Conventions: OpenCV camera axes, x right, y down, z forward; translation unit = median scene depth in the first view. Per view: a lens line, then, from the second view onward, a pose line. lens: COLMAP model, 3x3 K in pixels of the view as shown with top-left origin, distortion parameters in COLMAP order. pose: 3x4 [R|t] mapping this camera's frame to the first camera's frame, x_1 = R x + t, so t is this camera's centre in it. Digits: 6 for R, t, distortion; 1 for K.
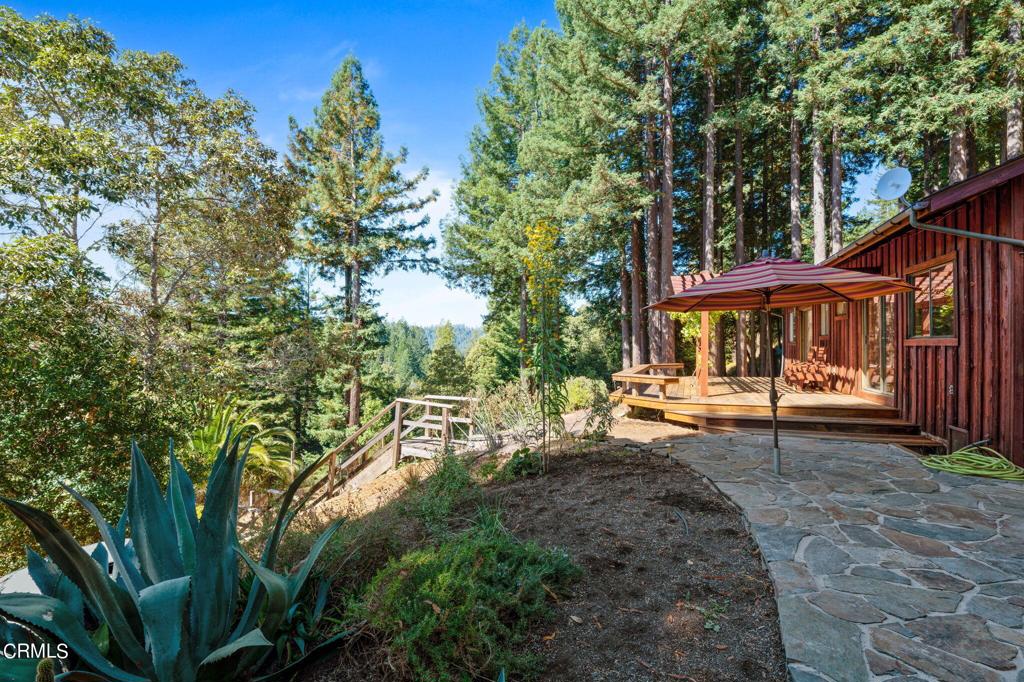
lens RADIAL K [[509.2, 0, 516.2], [0, 509.2, 338.0], [0, 0, 1]] dist [0.002008, 0.000274]
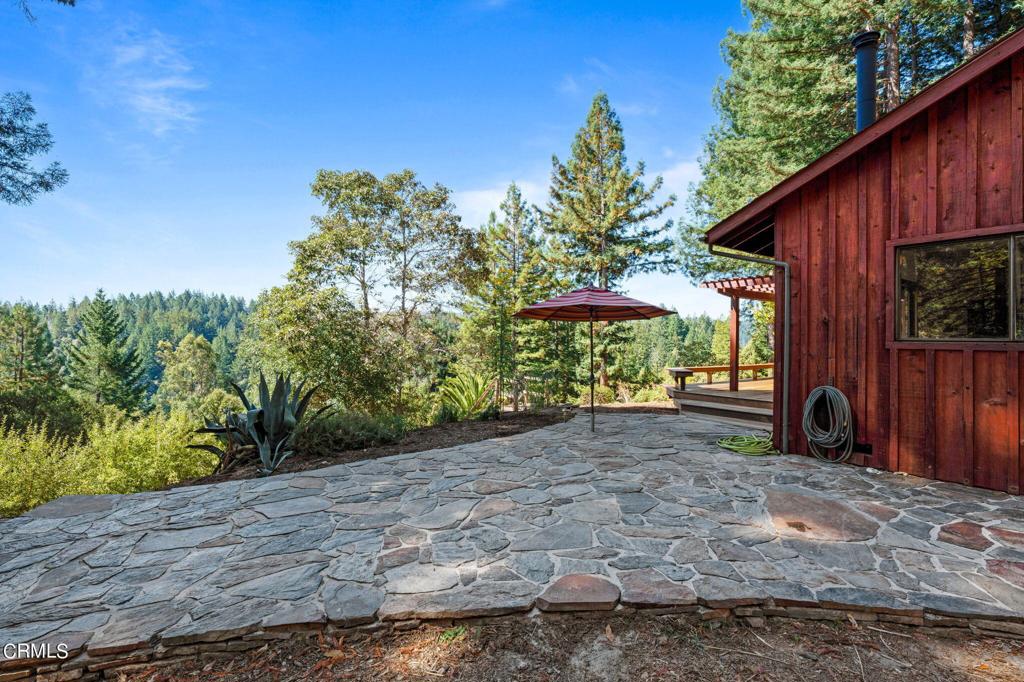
lens RADIAL K [[509.2, 0, 516.2], [0, 509.2, 338.0], [0, 0, 1]] dist [0.002008, 0.000274]
pose [[0.813375, 0.007510, -0.581692, 0.196020], [-0.002243, 0.999950, 0.009775, -0.001446], [0.581736, -0.006646, 0.813351, -0.061705]]
